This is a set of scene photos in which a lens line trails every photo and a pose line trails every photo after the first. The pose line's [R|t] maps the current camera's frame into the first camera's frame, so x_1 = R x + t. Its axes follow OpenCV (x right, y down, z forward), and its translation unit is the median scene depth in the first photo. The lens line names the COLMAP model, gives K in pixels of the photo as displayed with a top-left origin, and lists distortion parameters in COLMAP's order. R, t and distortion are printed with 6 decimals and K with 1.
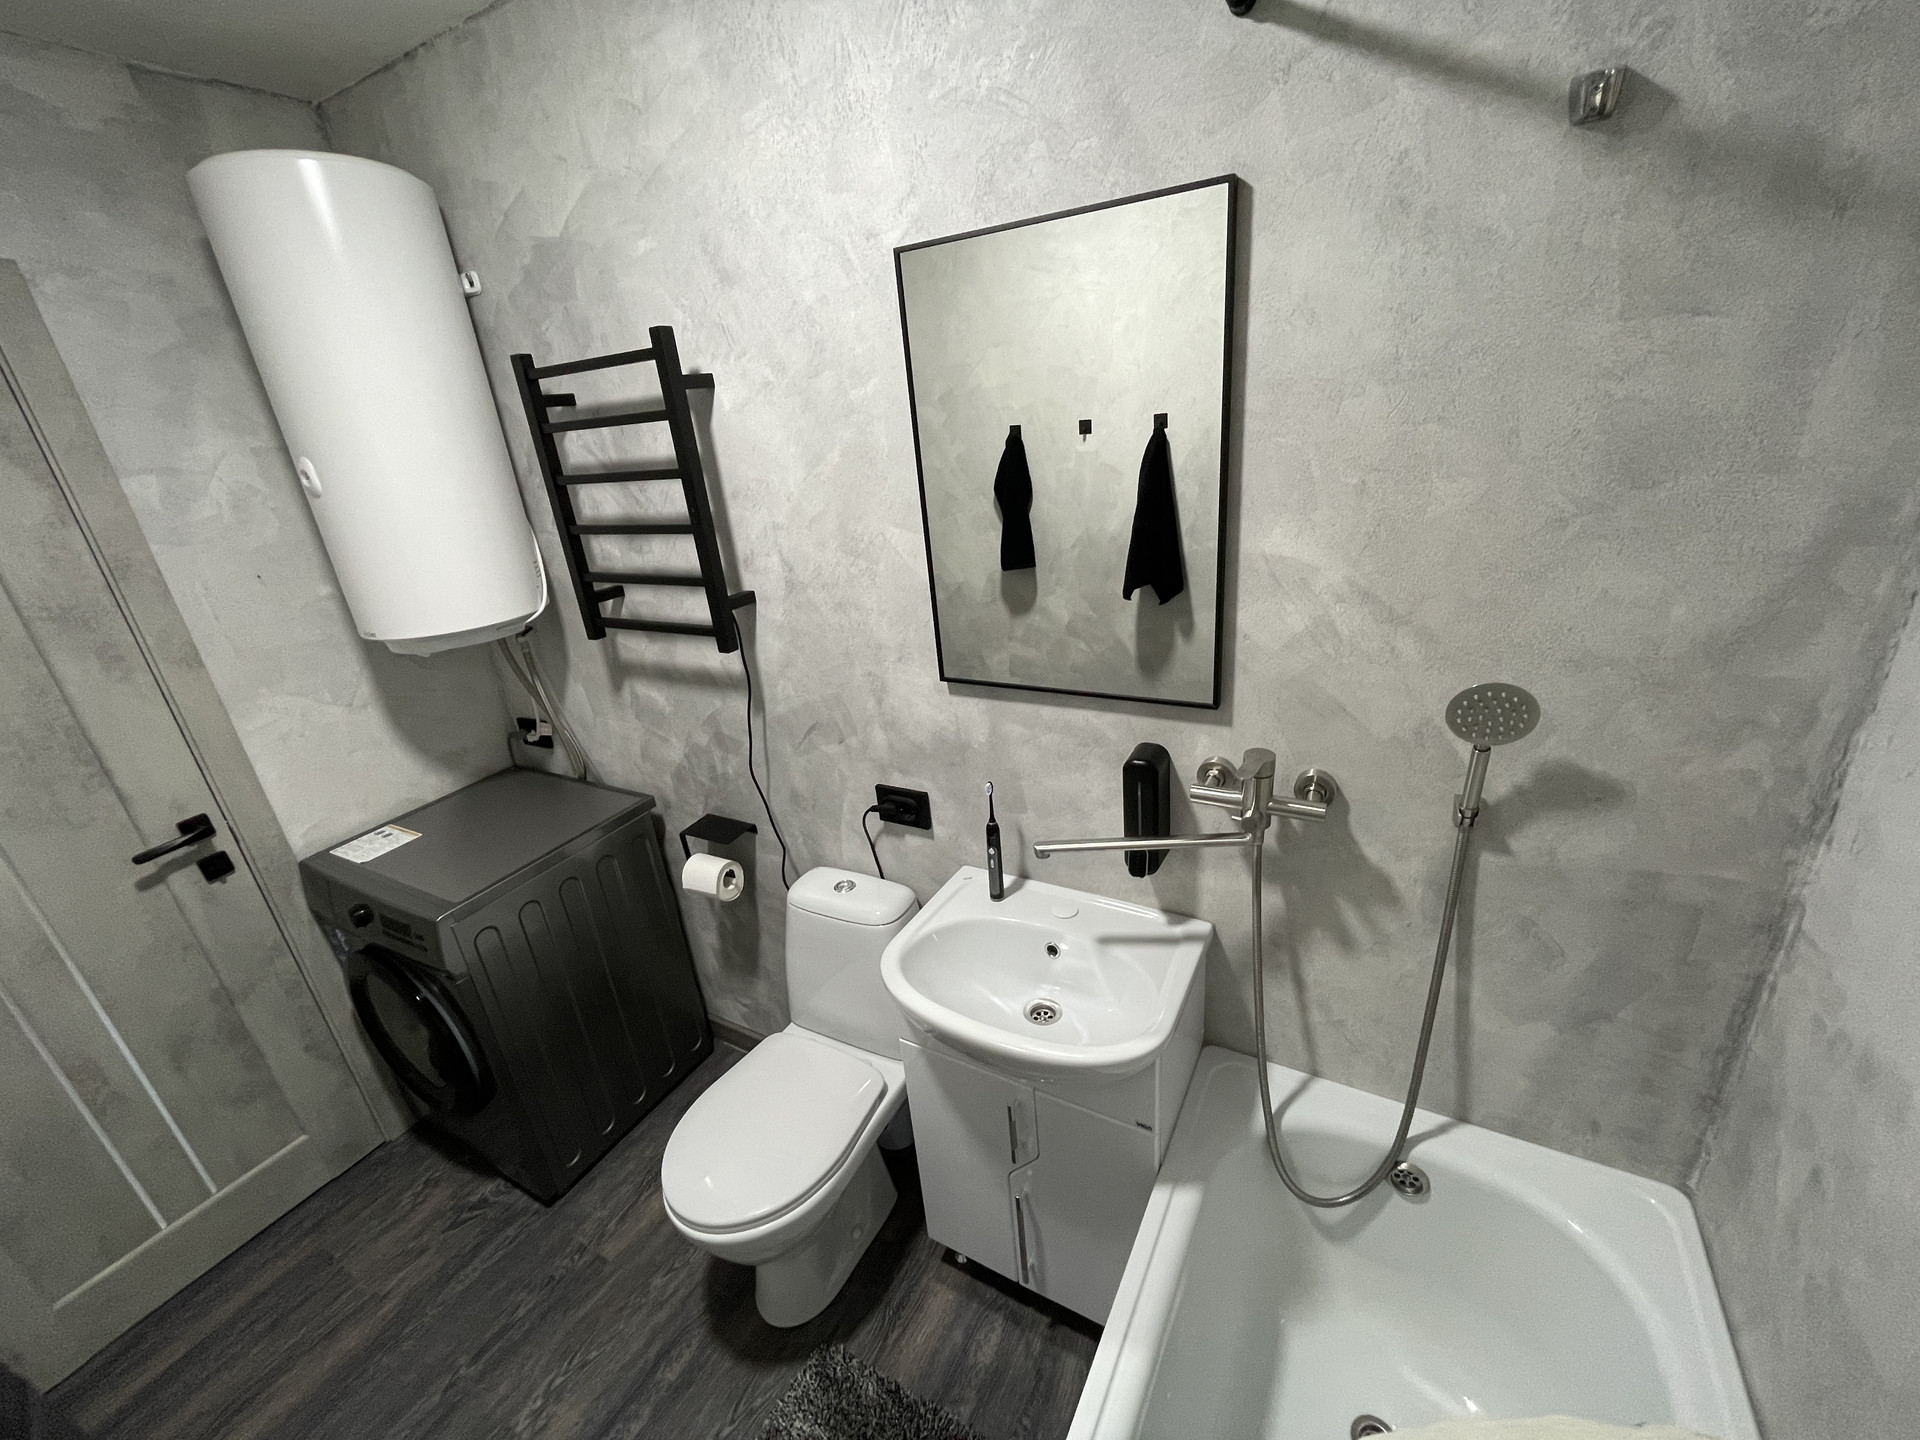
lens RADIAL K [[778.8, 0, 961.7], [0, 778.8, 717.5], [0, 0, 1]] dist [-0.001457, 0.000644]
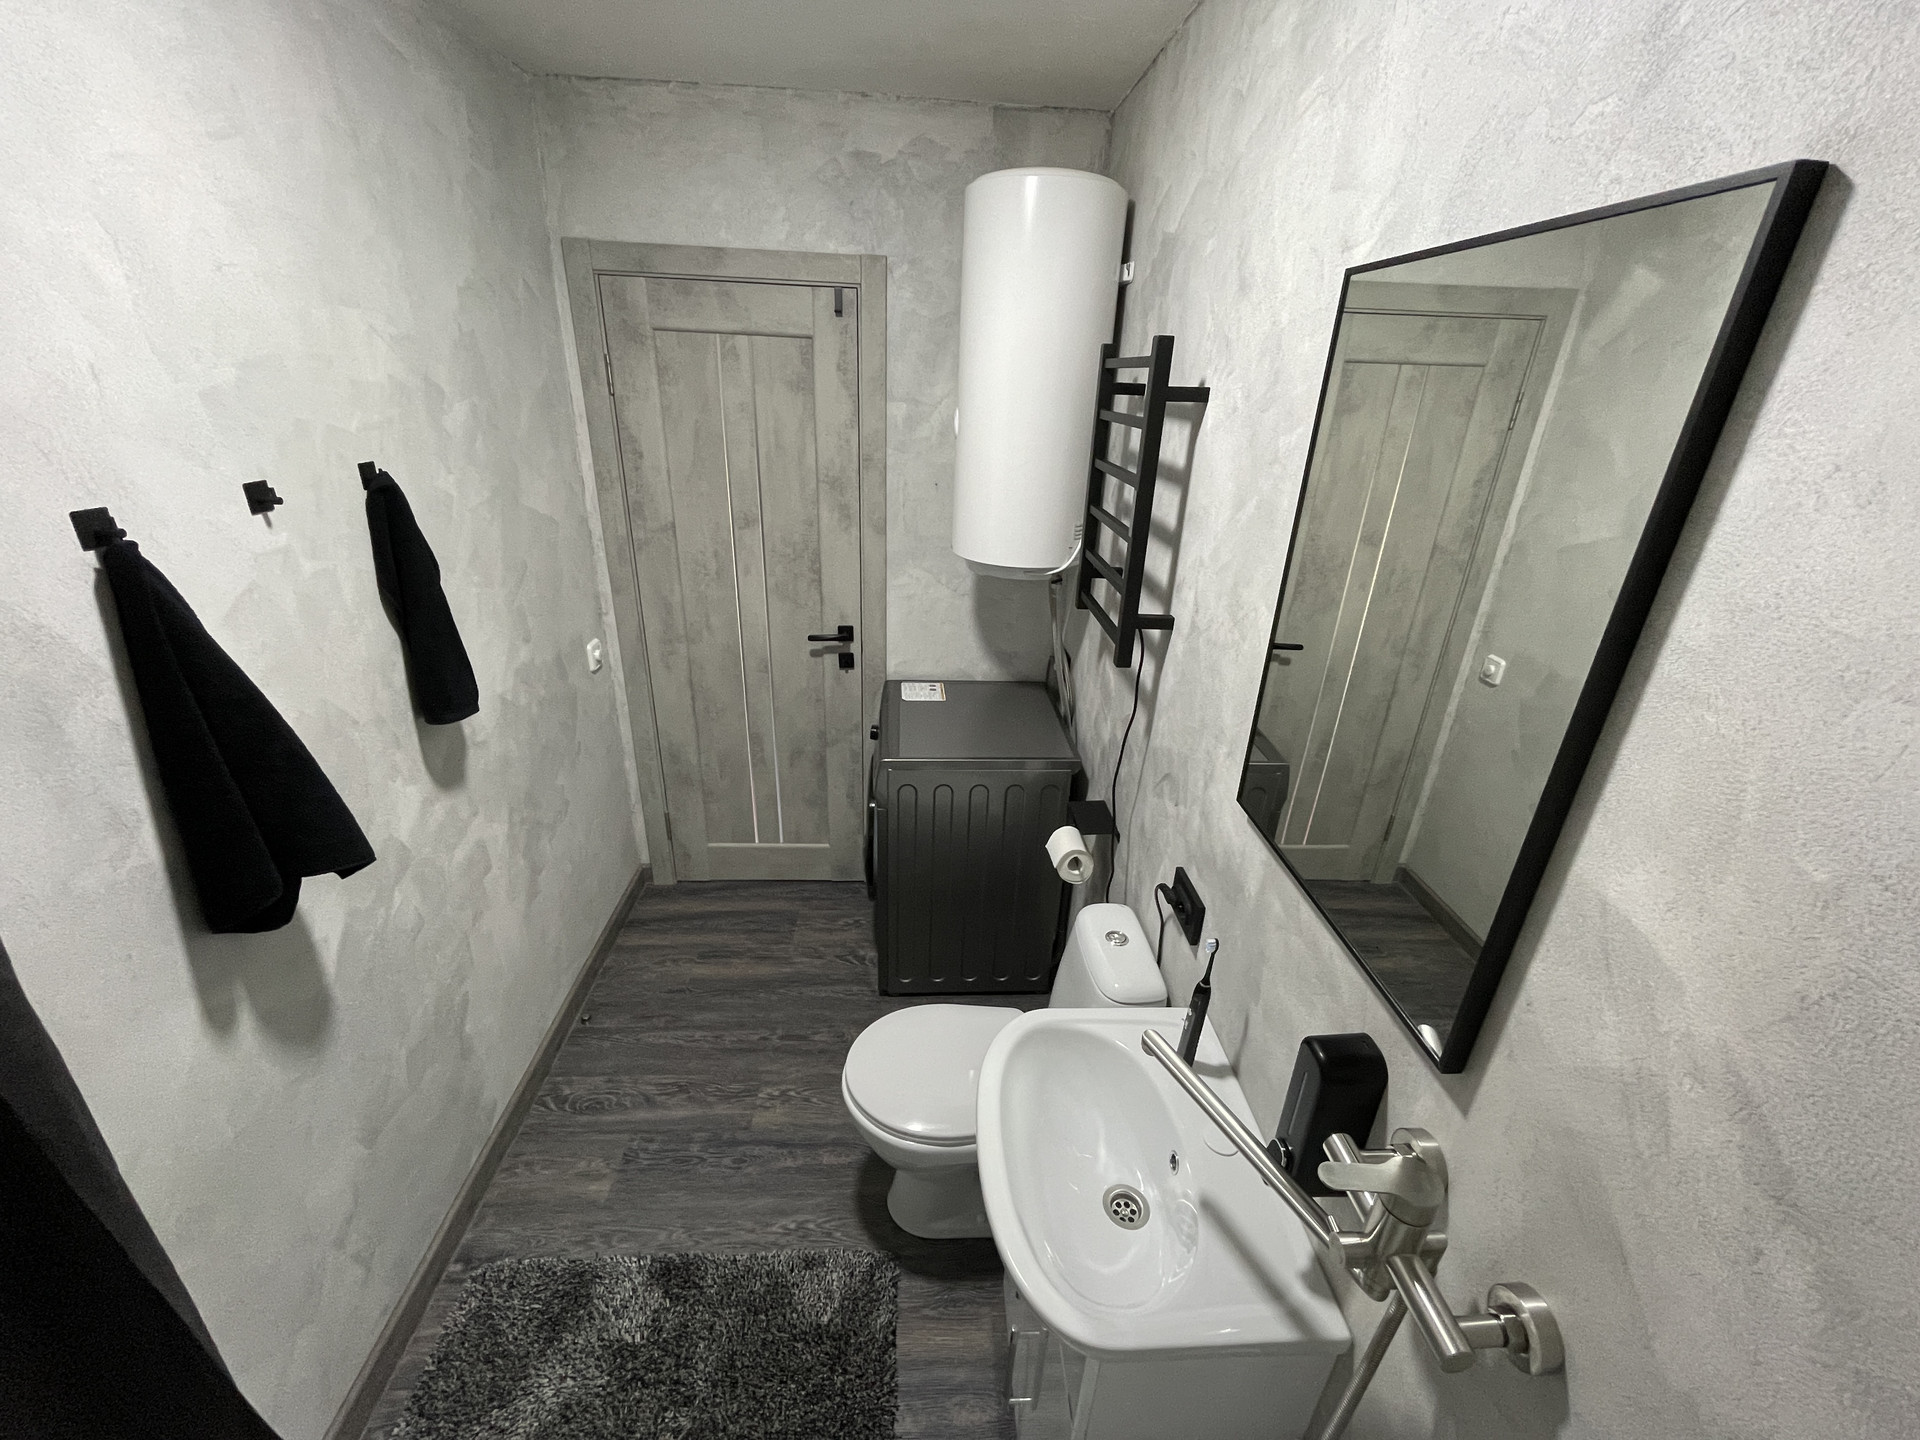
lens RADIAL K [[778.8, 0, 962.7], [0, 778.8, 717.4], [0, 0, 1]] dist [-0.001457, 0.000644]
pose [[0.531684, 0.440636, -0.723293, 0.330635], [-0.395646, 0.884314, 0.247897, -0.189004], [0.748850, 0.154365, 0.644511, 0.221726]]
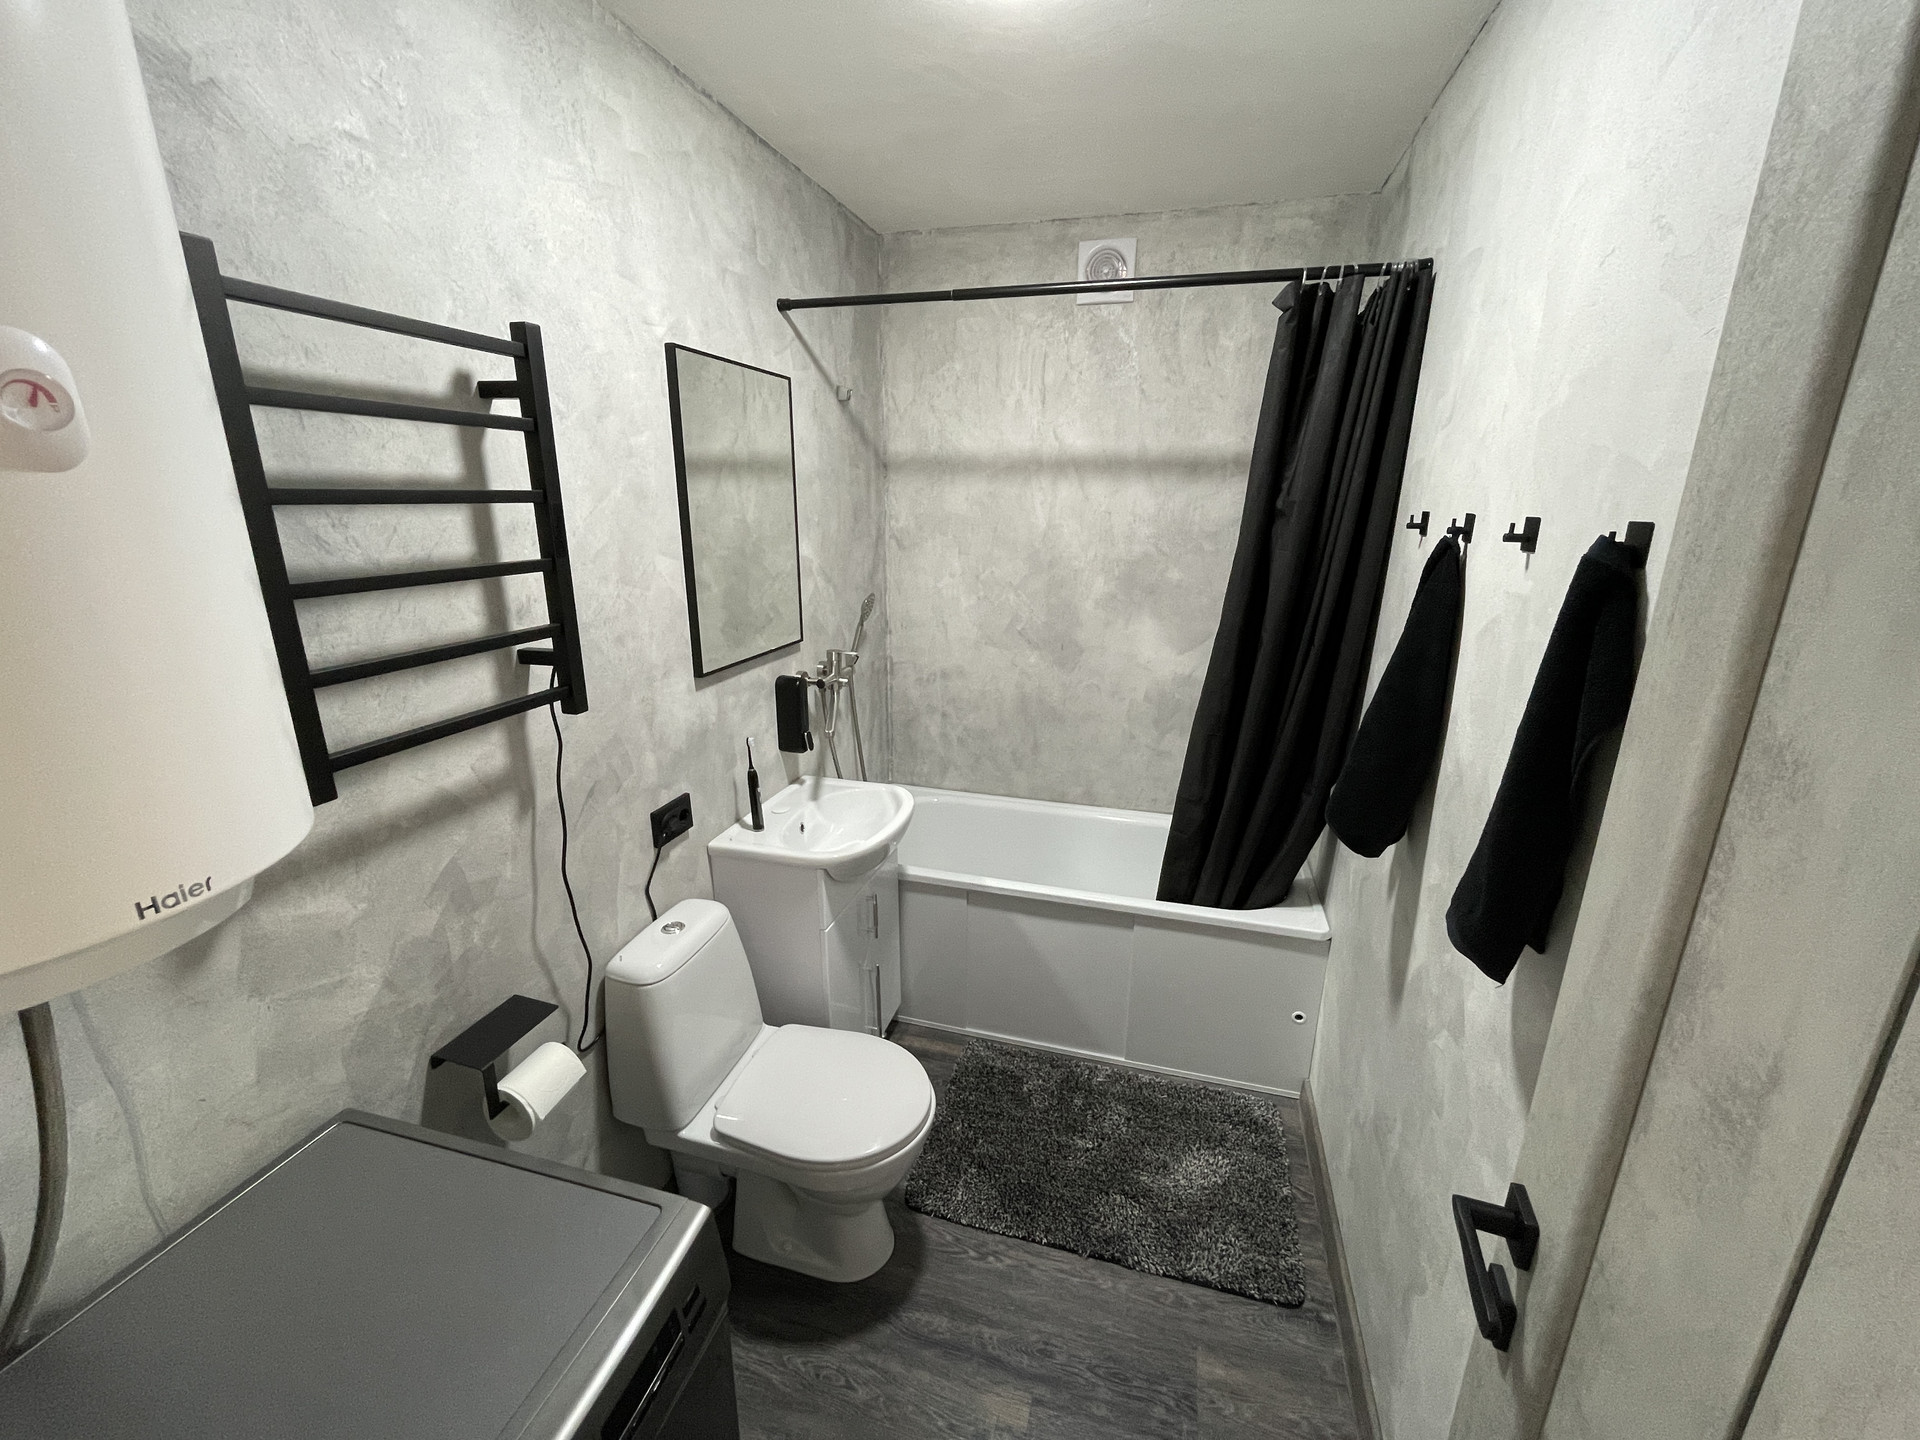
lens RADIAL K [[778.8, 0, 965.4], [0, 778.8, 717.0], [0, 0, 1]] dist [-0.001457, 0.000644]
pose [[-0.235047, -0.181102, 0.954963, -1.170382], [0.373875, 0.890053, 0.260815, -0.140055], [-0.897202, 0.418340, -0.141495, 0.737955]]
